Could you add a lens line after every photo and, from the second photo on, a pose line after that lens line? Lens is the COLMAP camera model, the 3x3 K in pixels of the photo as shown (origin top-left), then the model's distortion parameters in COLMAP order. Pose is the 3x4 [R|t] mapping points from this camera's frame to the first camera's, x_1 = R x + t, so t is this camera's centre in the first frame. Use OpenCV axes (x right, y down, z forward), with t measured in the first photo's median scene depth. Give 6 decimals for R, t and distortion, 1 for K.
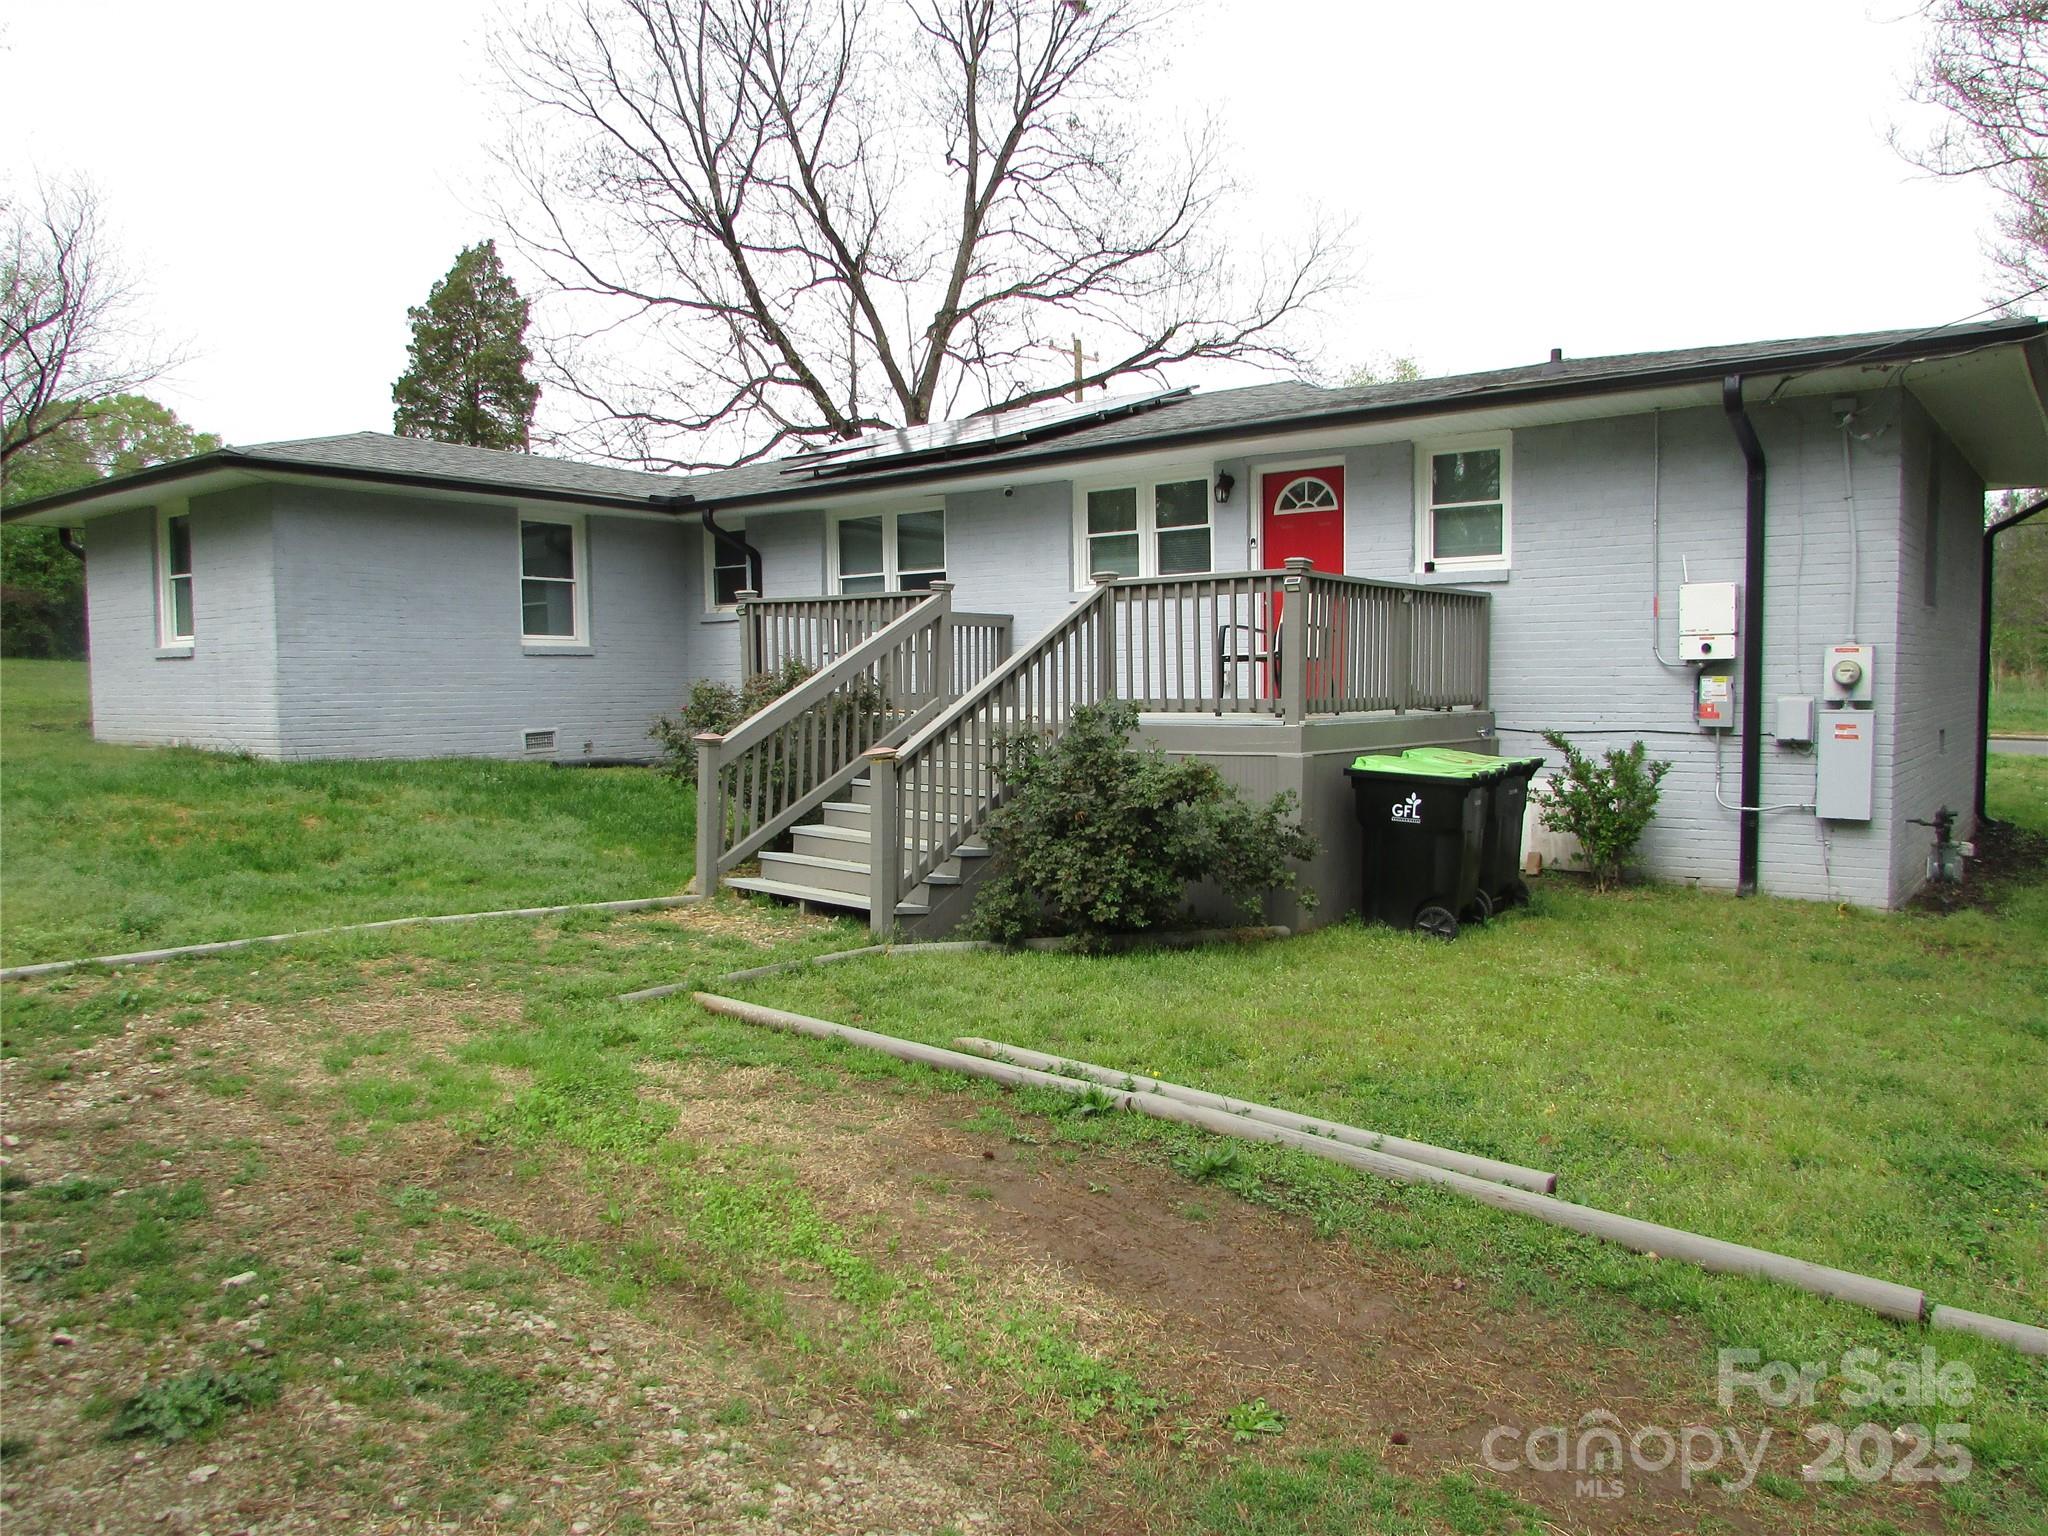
lens RADIAL K [[1472.5, 0, 1024.0], [0, 1472.5, 768.0], [0, 0, 1]] dist [-0.026385, 0.010203]
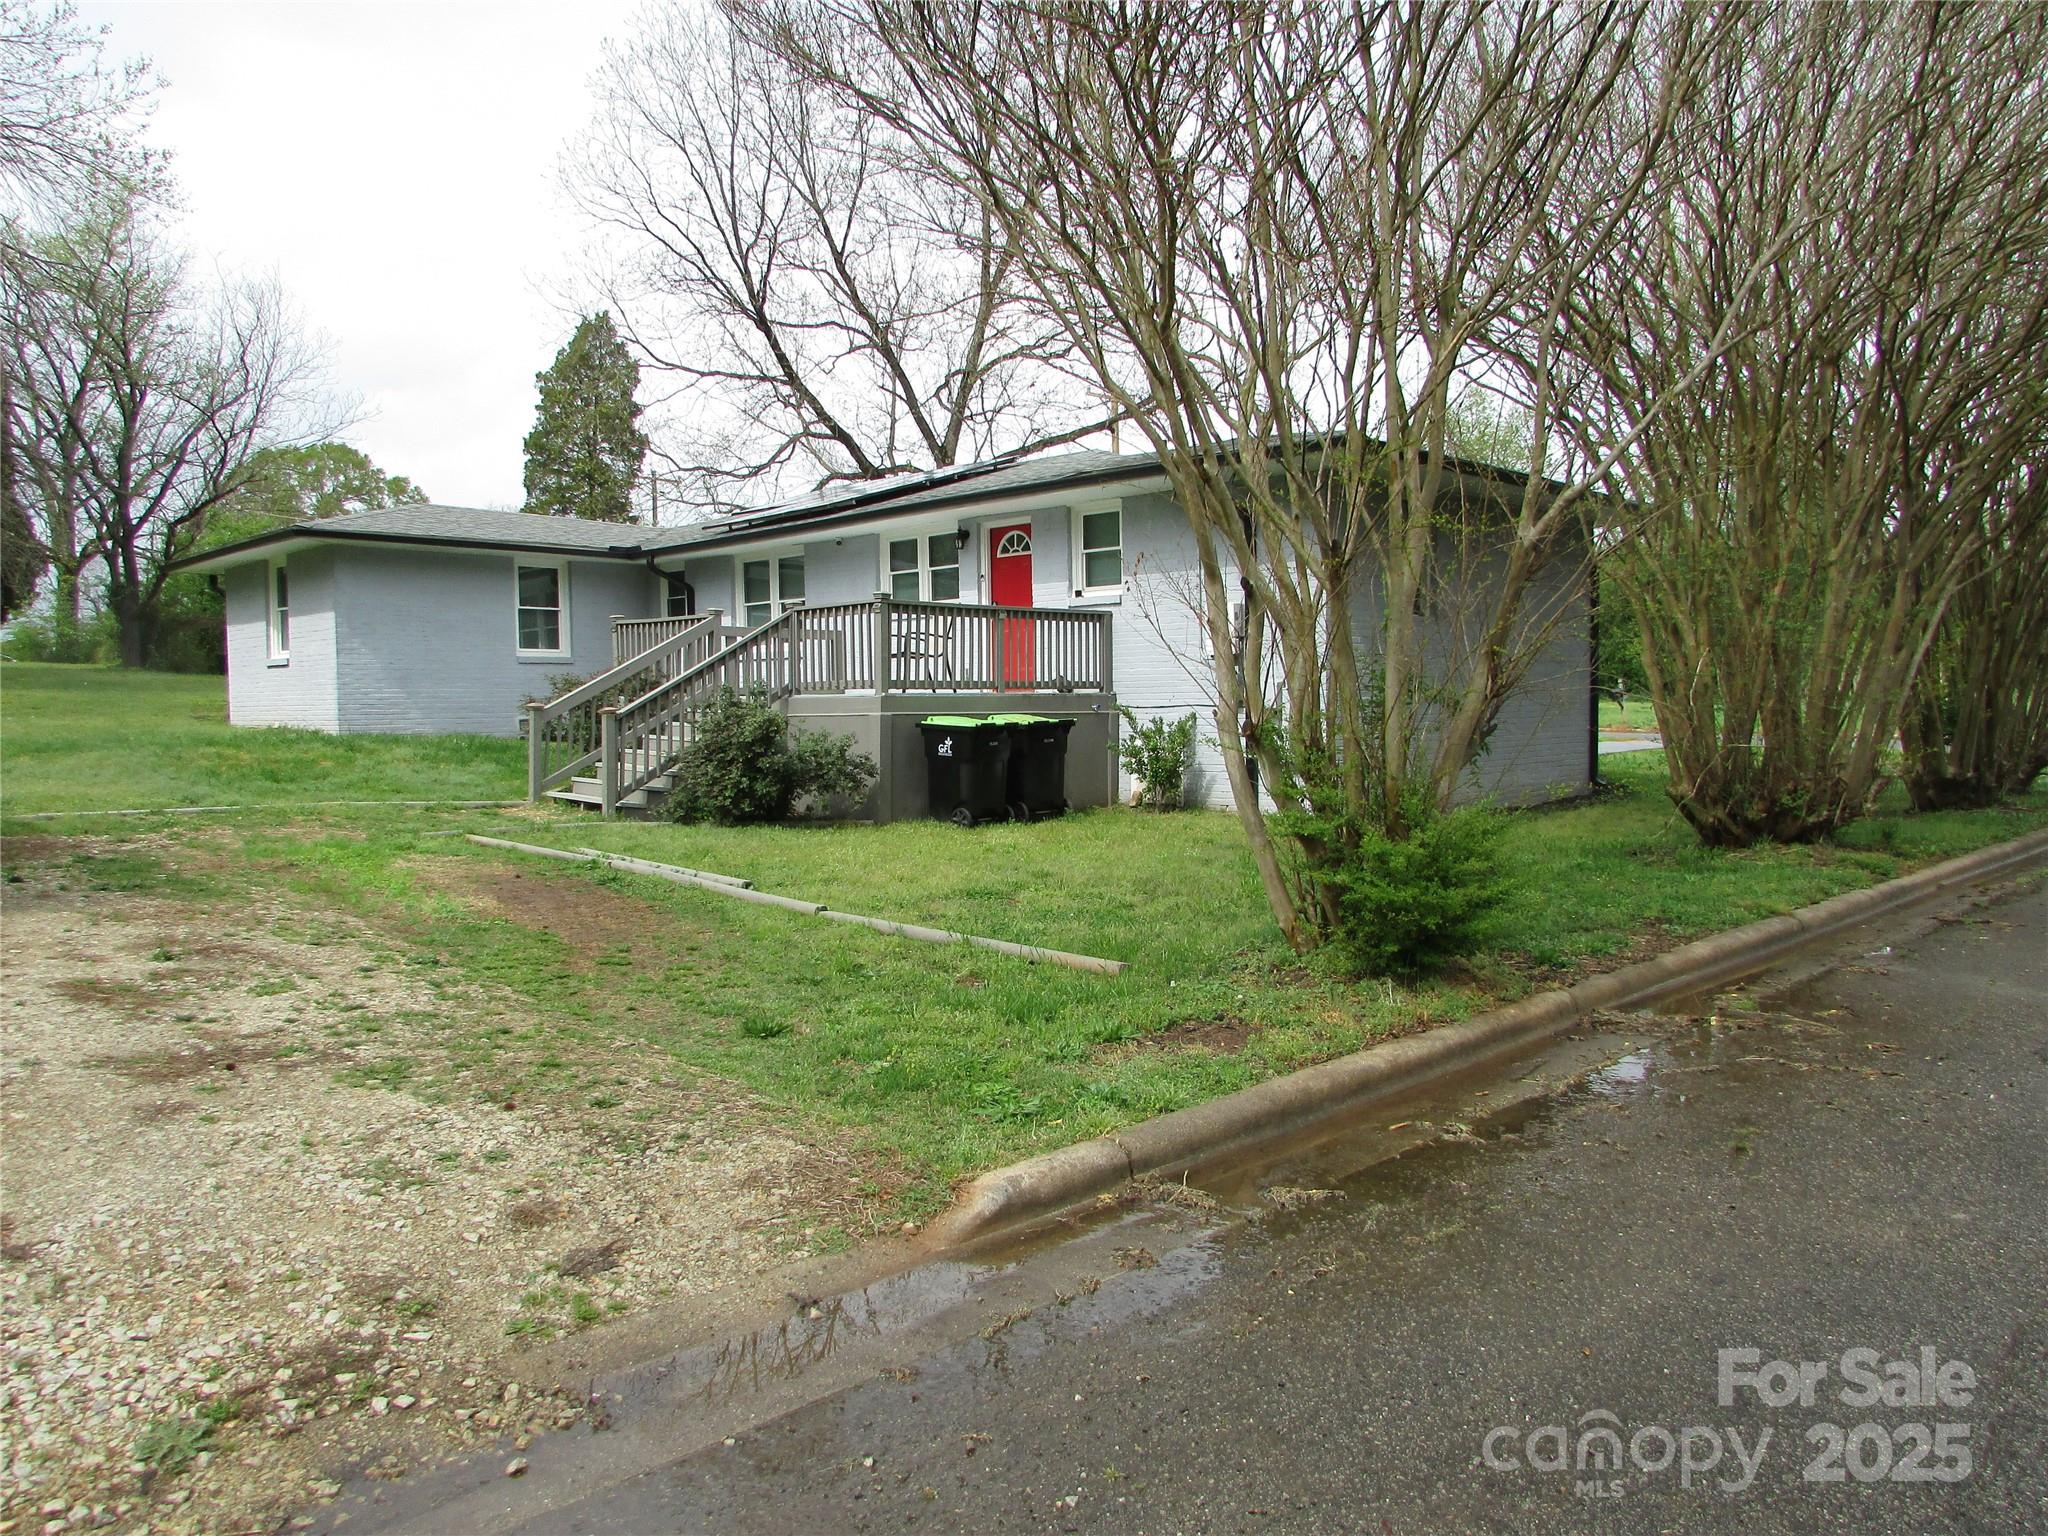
lens RADIAL K [[1472.5, 0, 1024.0], [0, 1472.5, 768.0], [0, 0, 1]] dist [-0.026385, 0.010203]
pose [[0.993558, 0.002050, -0.113302, 0.268811], [-0.003665, 0.999895, -0.014046, 0.036835], [0.113262, 0.014371, 0.993461, -0.296357]]
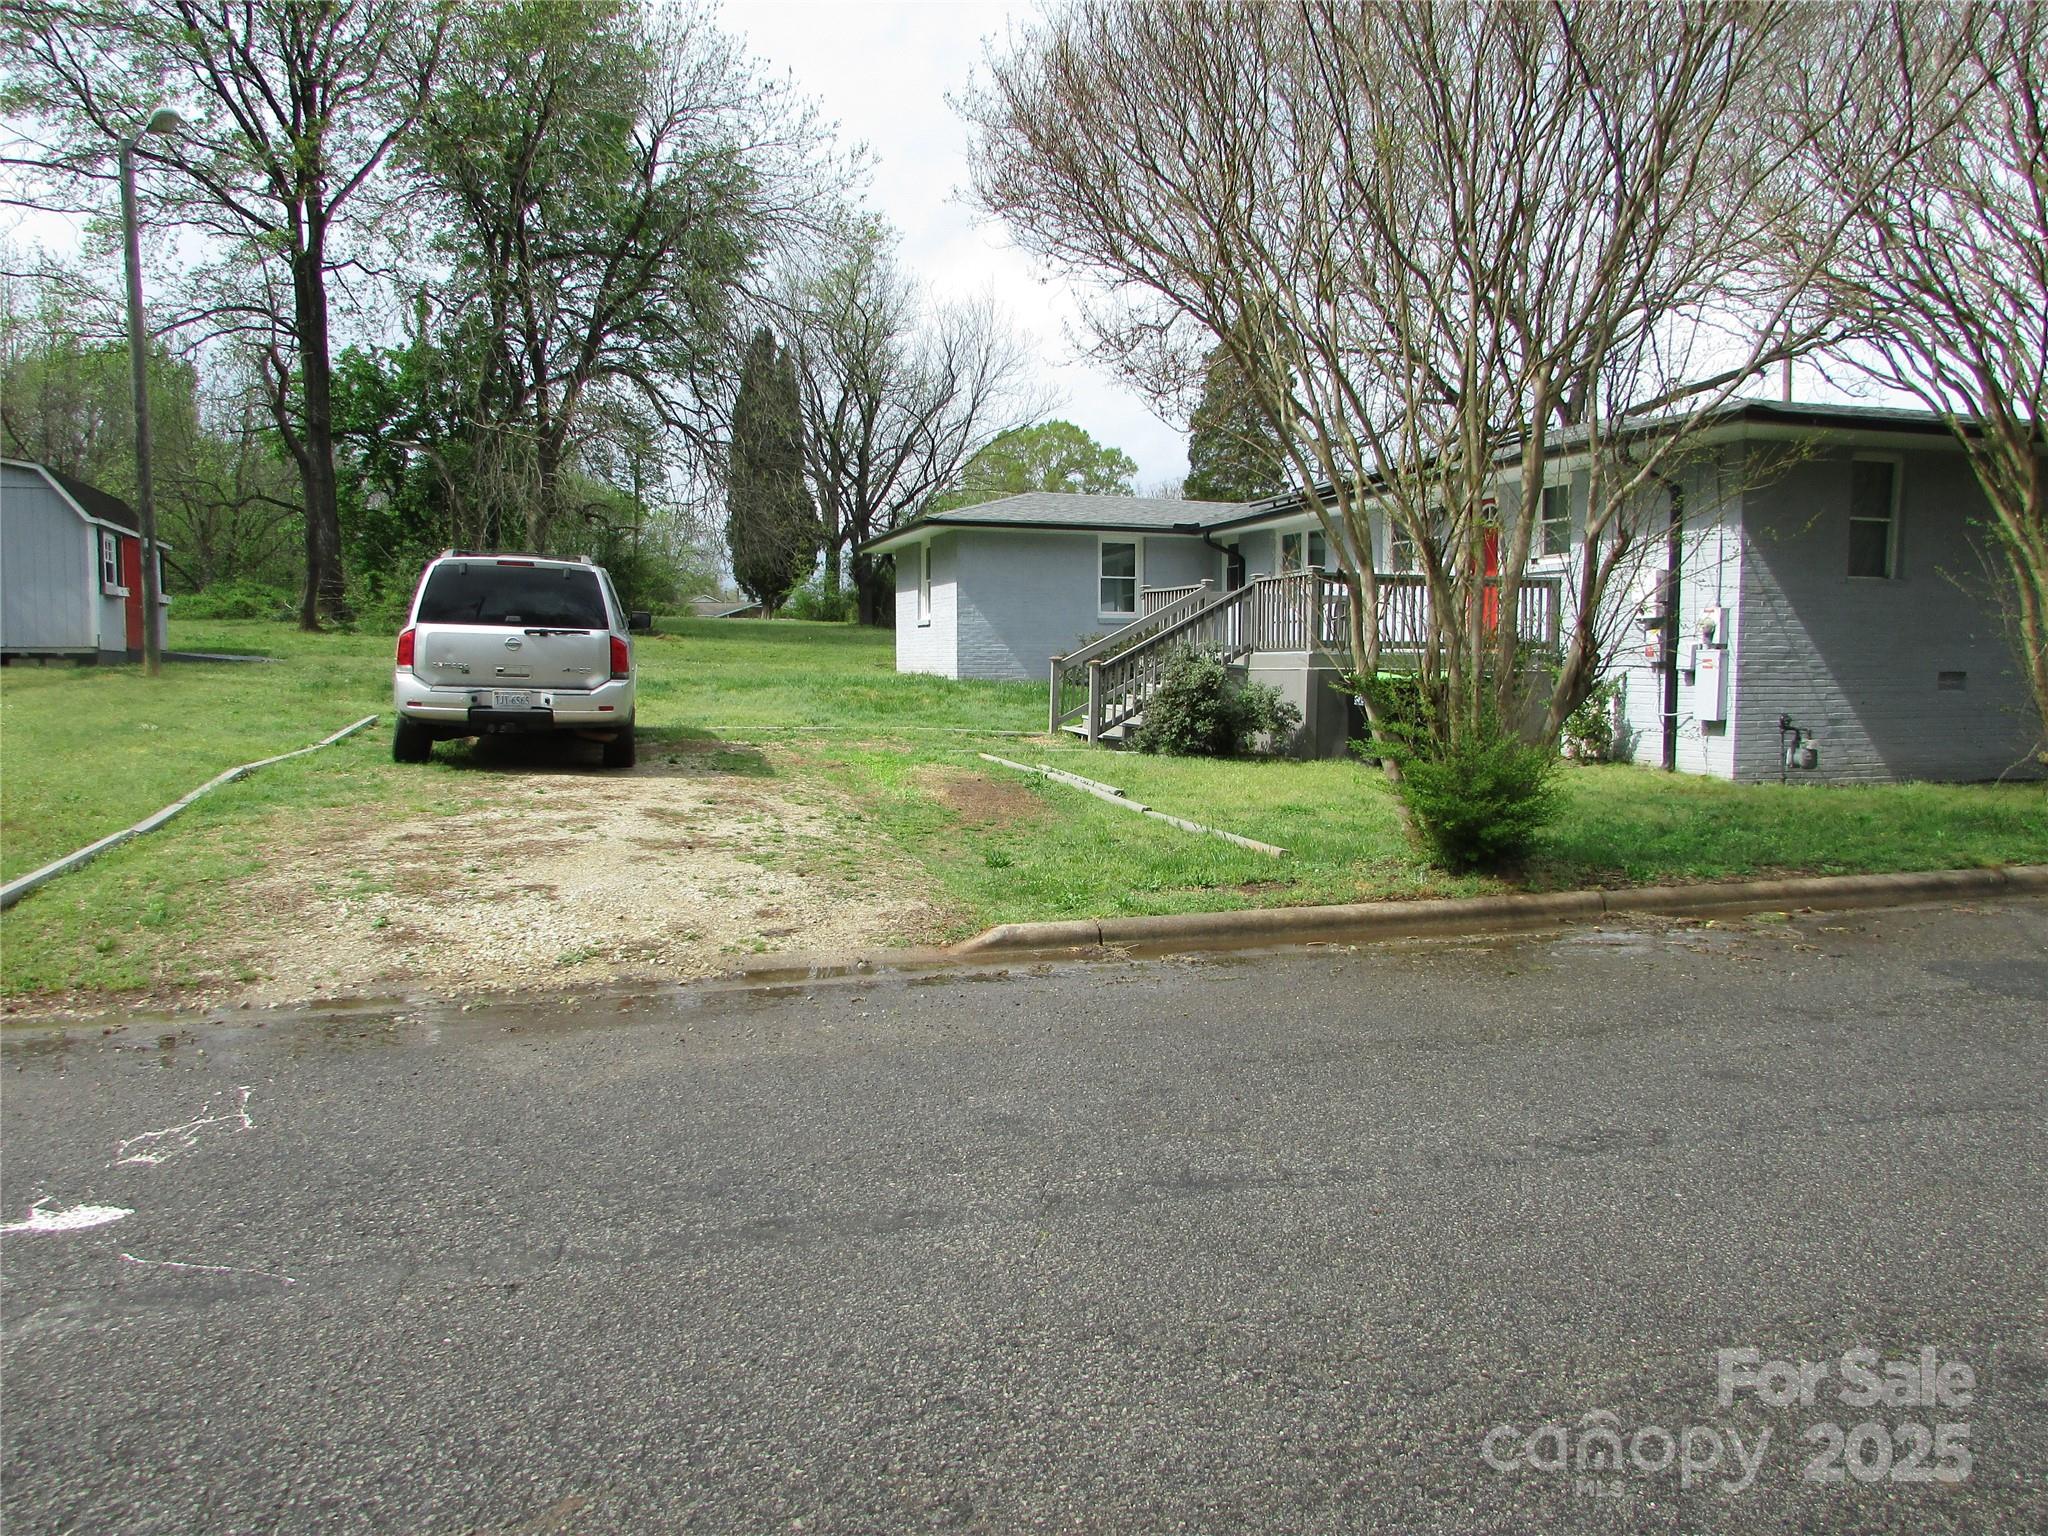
lens RADIAL K [[1479.5, 0, 1024.0], [0, 1479.5, 768.0], [0, 0, 1]] dist [-0.025142, 0.027728]
pose [[0.833464, 0.047869, -0.550496, 0.481702], [-0.040642, 0.998853, 0.025323, 0.044221], [0.551077, 0.001268, 0.834454, -0.413465]]
